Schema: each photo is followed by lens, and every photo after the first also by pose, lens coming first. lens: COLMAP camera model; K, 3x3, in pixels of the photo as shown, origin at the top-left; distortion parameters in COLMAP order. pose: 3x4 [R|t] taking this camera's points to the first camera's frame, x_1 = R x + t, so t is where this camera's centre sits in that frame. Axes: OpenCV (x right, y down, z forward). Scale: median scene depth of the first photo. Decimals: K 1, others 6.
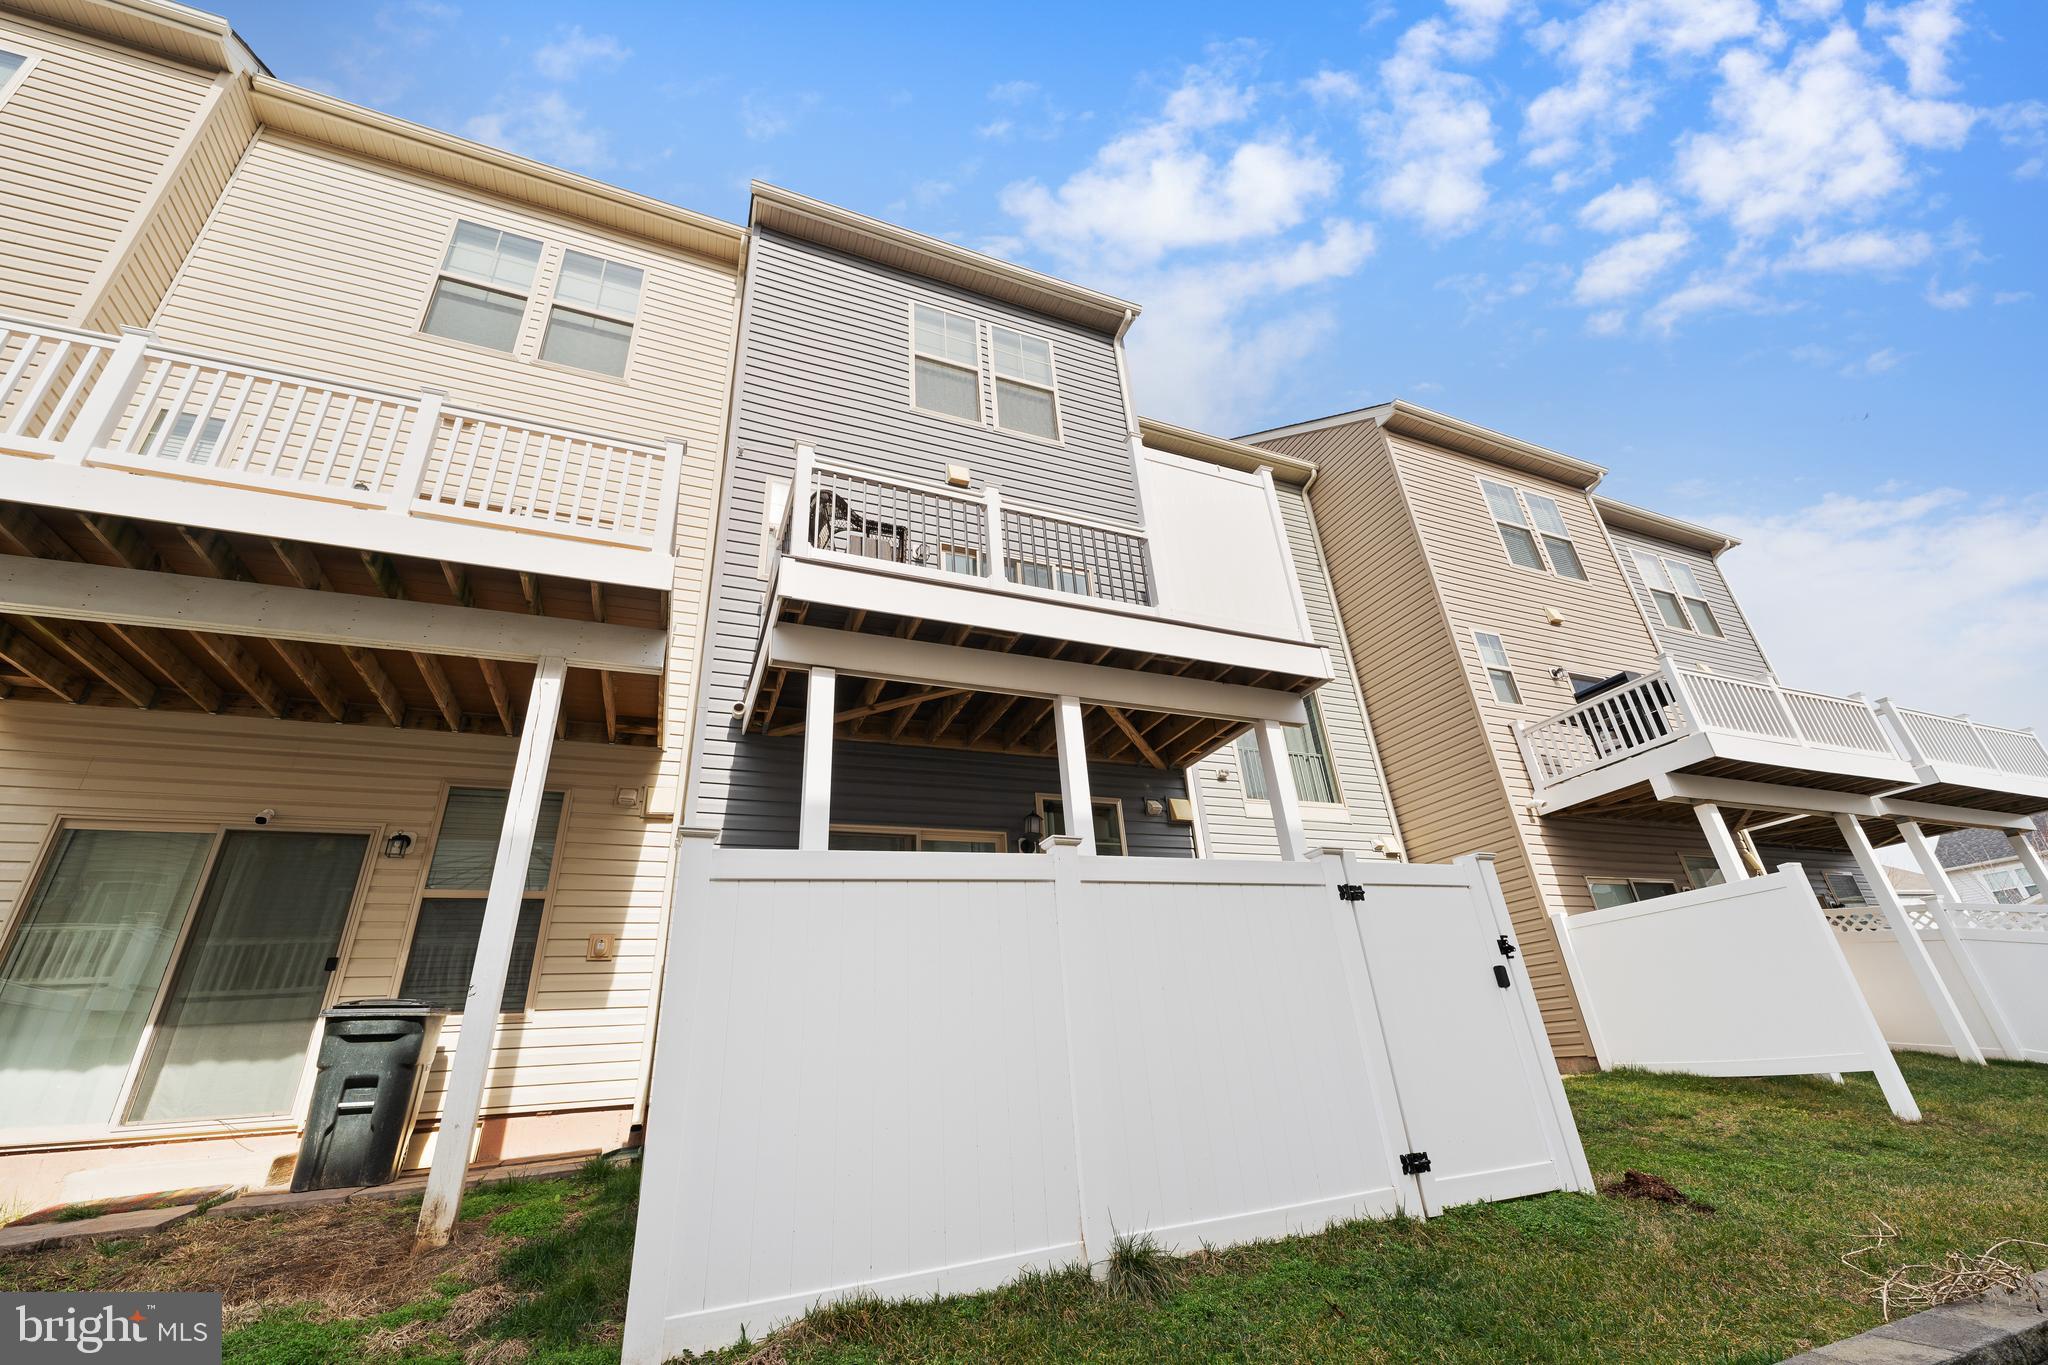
lens RADIAL K [[818.3, 0, 1024.0], [0, 818.3, 682.5], [0, 0, 1]] dist [0.001290, 0.000036]
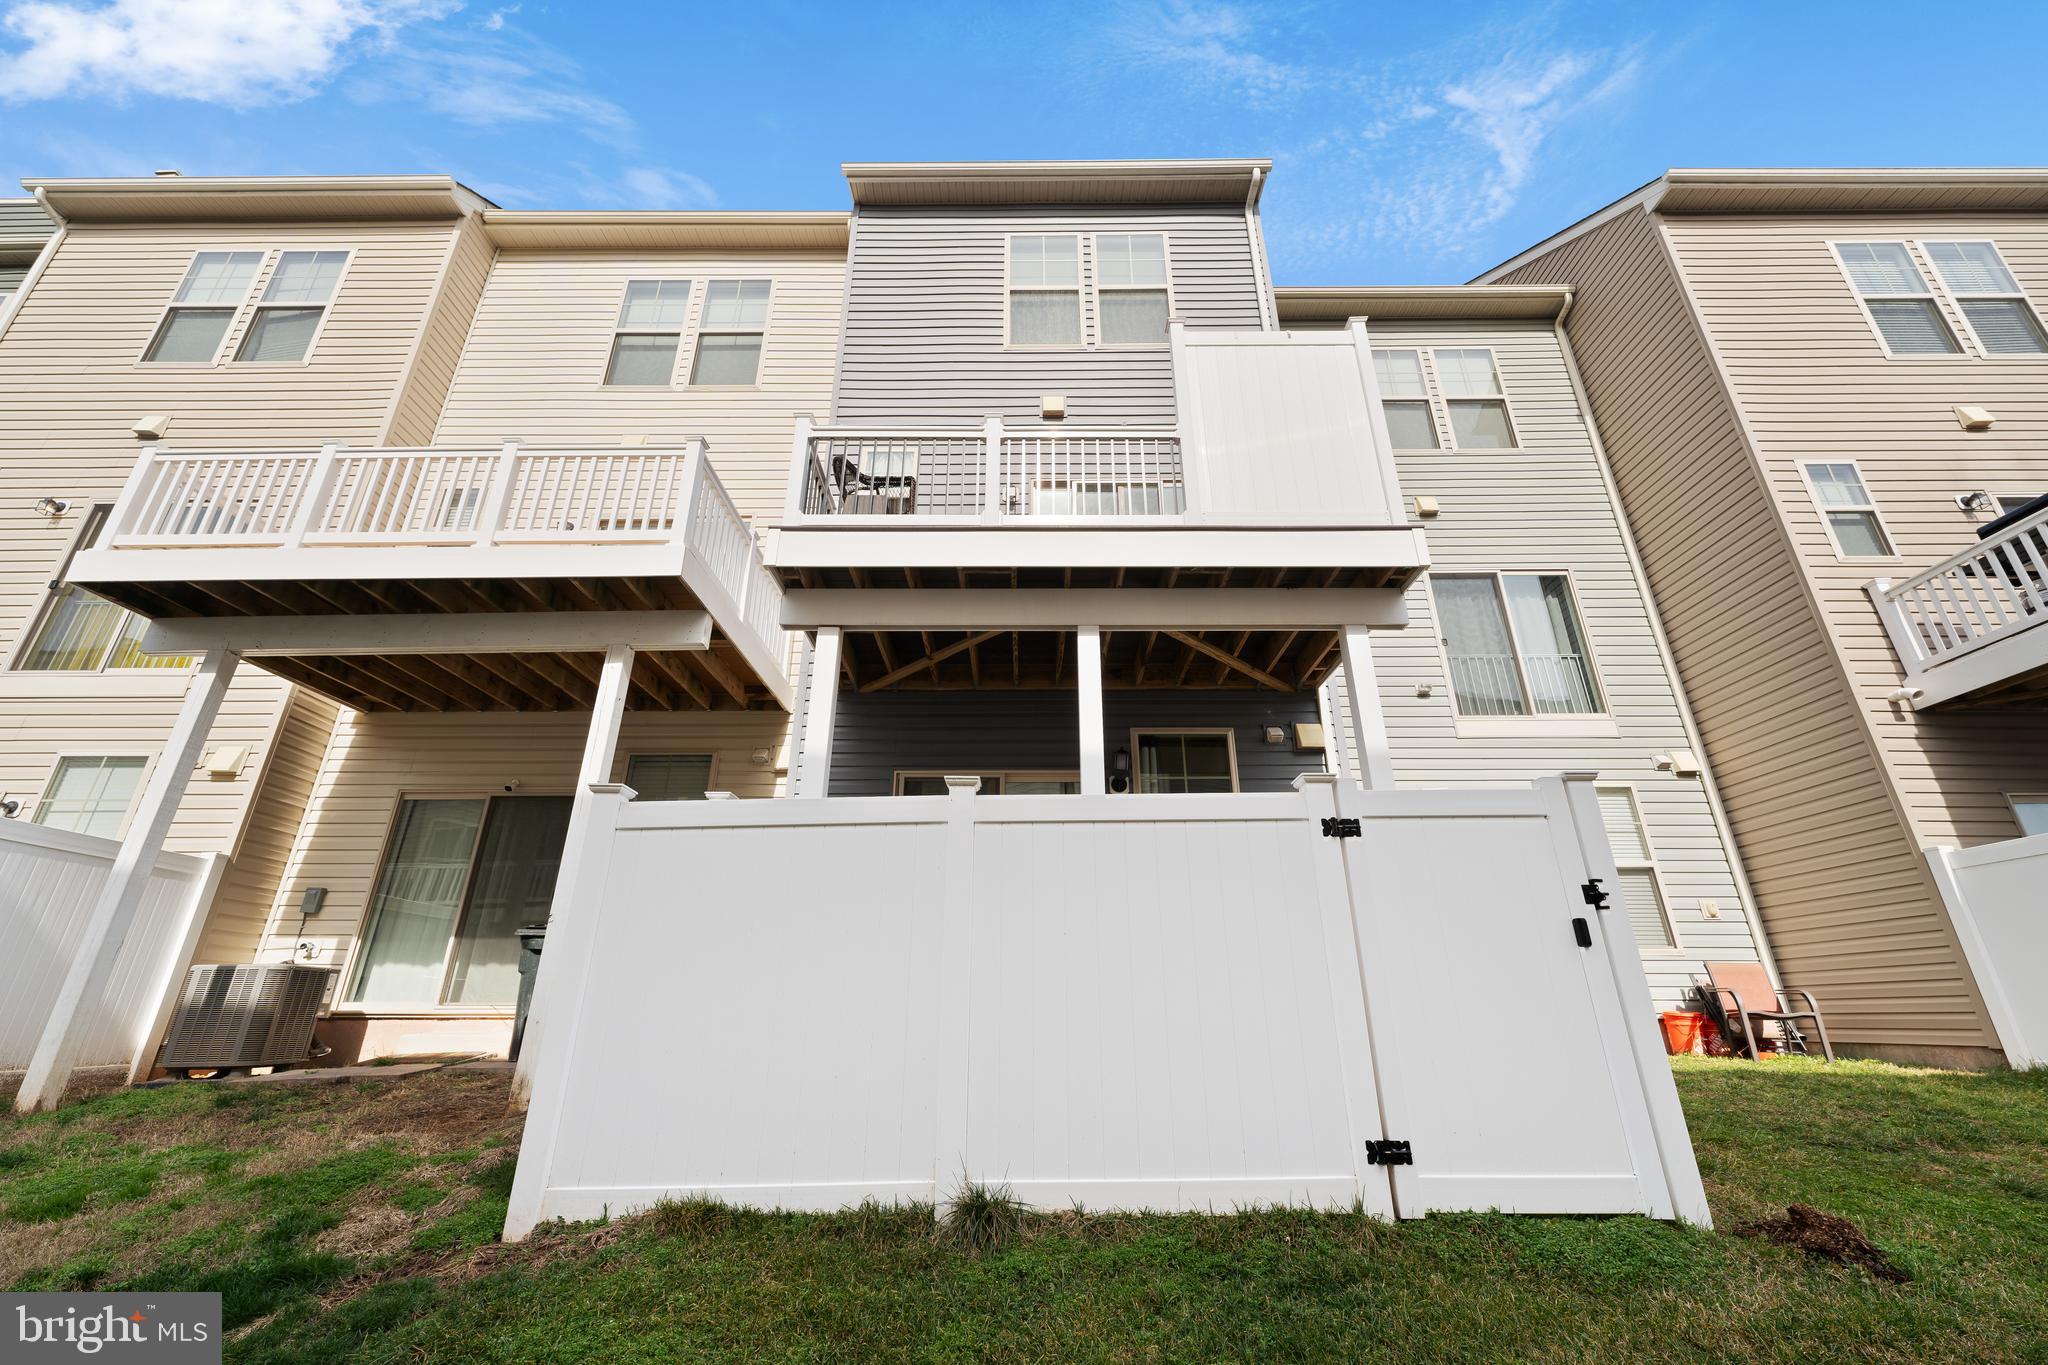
lens RADIAL K [[818.3, 0, 1024.0], [0, 818.3, 682.5], [0, 0, 1]] dist [0.001290, 0.000036]
pose [[0.917772, -0.087290, -0.387395, 0.253588], [0.115201, 0.992114, 0.049372, 0.019643], [0.380030, -0.089940, 0.920591, 0.076395]]
